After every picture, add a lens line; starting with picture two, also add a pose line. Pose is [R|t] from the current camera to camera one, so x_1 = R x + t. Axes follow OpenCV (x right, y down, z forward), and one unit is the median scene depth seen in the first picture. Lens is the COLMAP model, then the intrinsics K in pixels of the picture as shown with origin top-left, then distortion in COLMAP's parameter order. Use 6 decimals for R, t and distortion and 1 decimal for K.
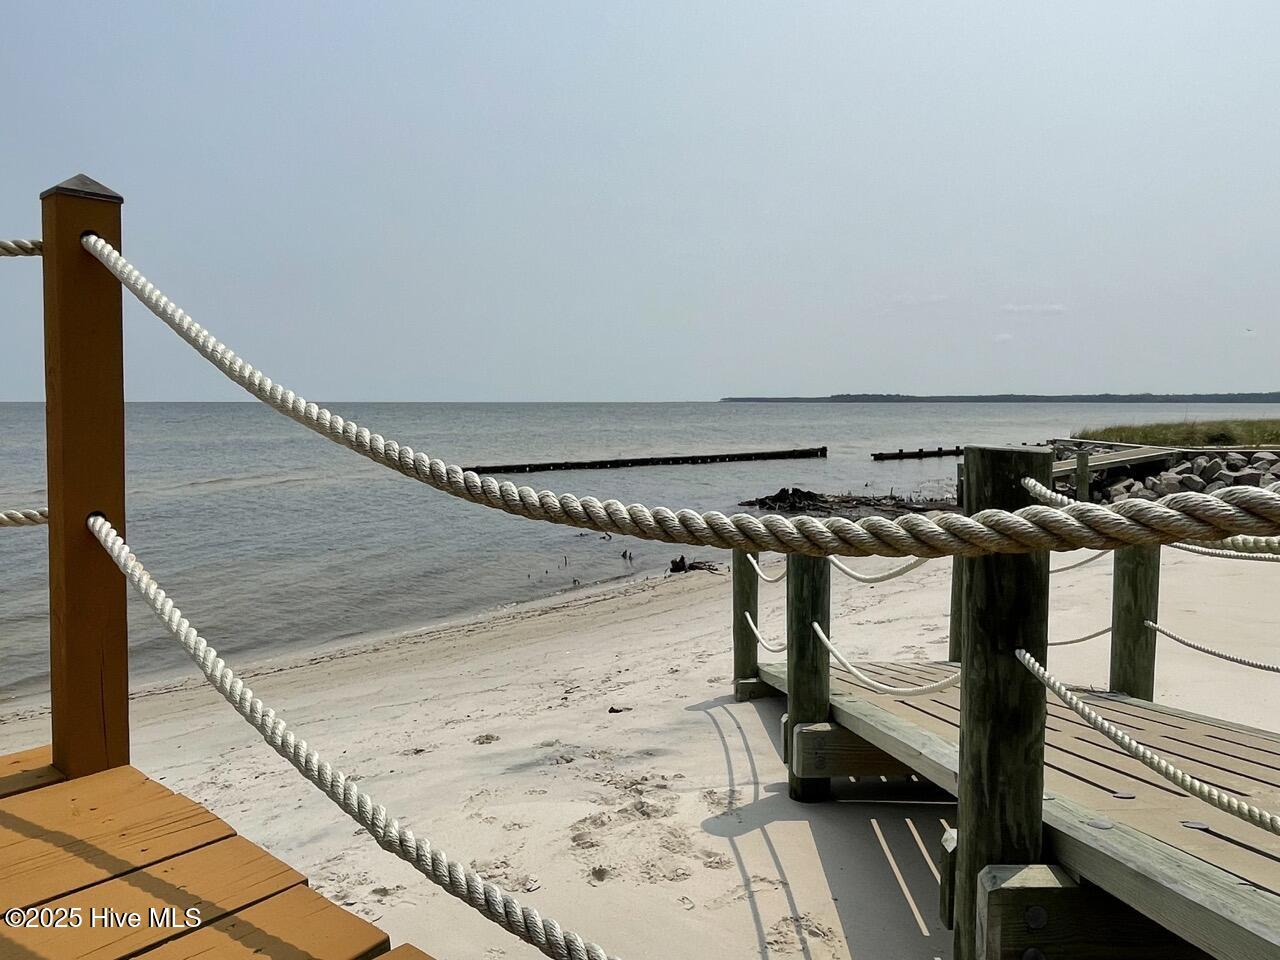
lens RADIAL K [[937.9, 0, 631.7], [0, 937.9, 475.4], [0, 0, 1]] dist [0.001446, 0.001823]
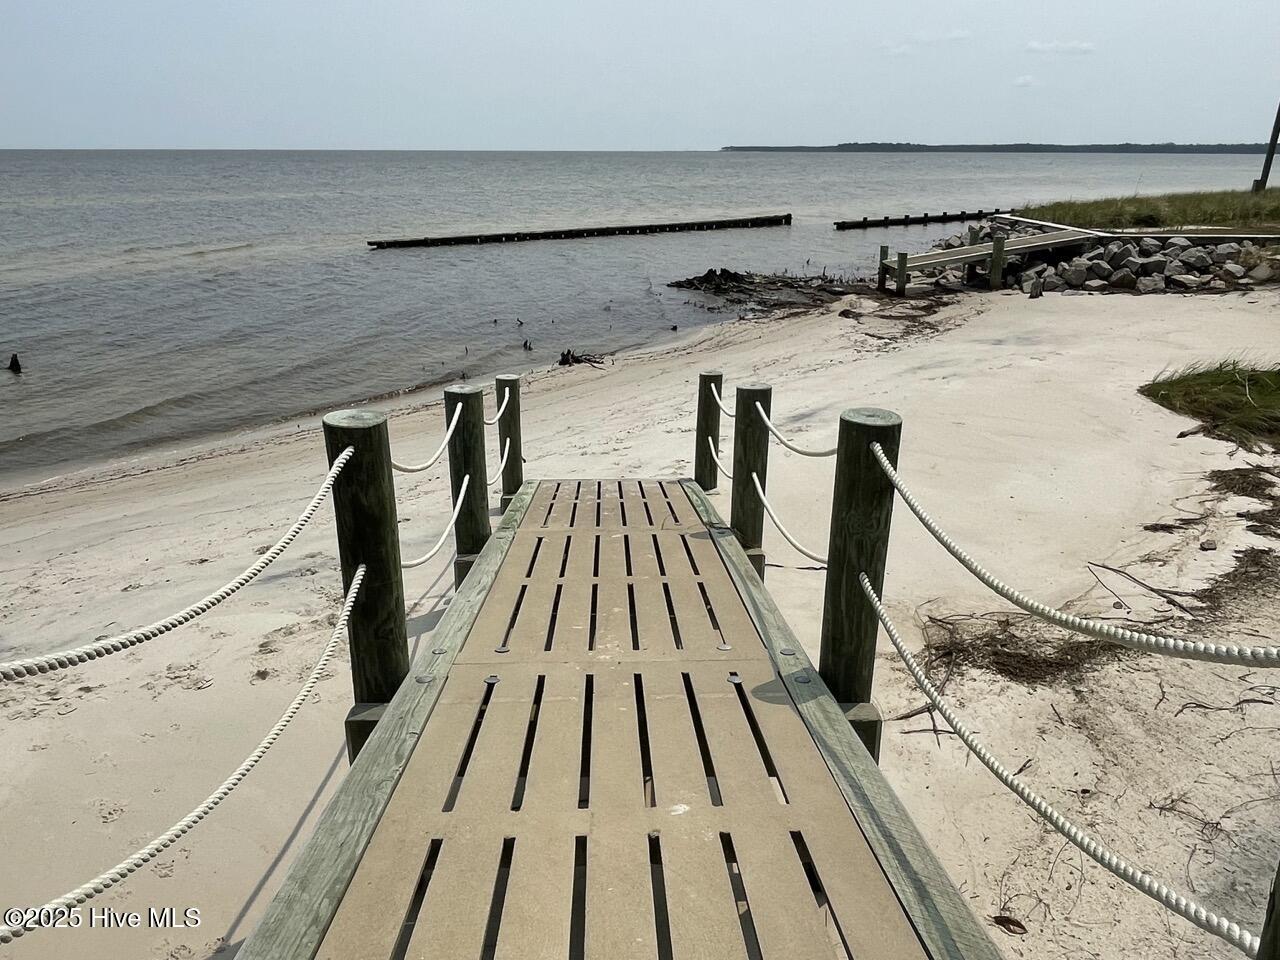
lens RADIAL K [[937.9, 0, 645.5], [0, 937.9, 474.7], [0, 0, 1]] dist [0.001446, 0.001823]
pose [[0.999995, 0.002803, 0.001106, 0.101971], [-0.002994, 0.966172, 0.257883, -0.036876], [-0.000346, -0.257885, 0.966176, -0.037368]]
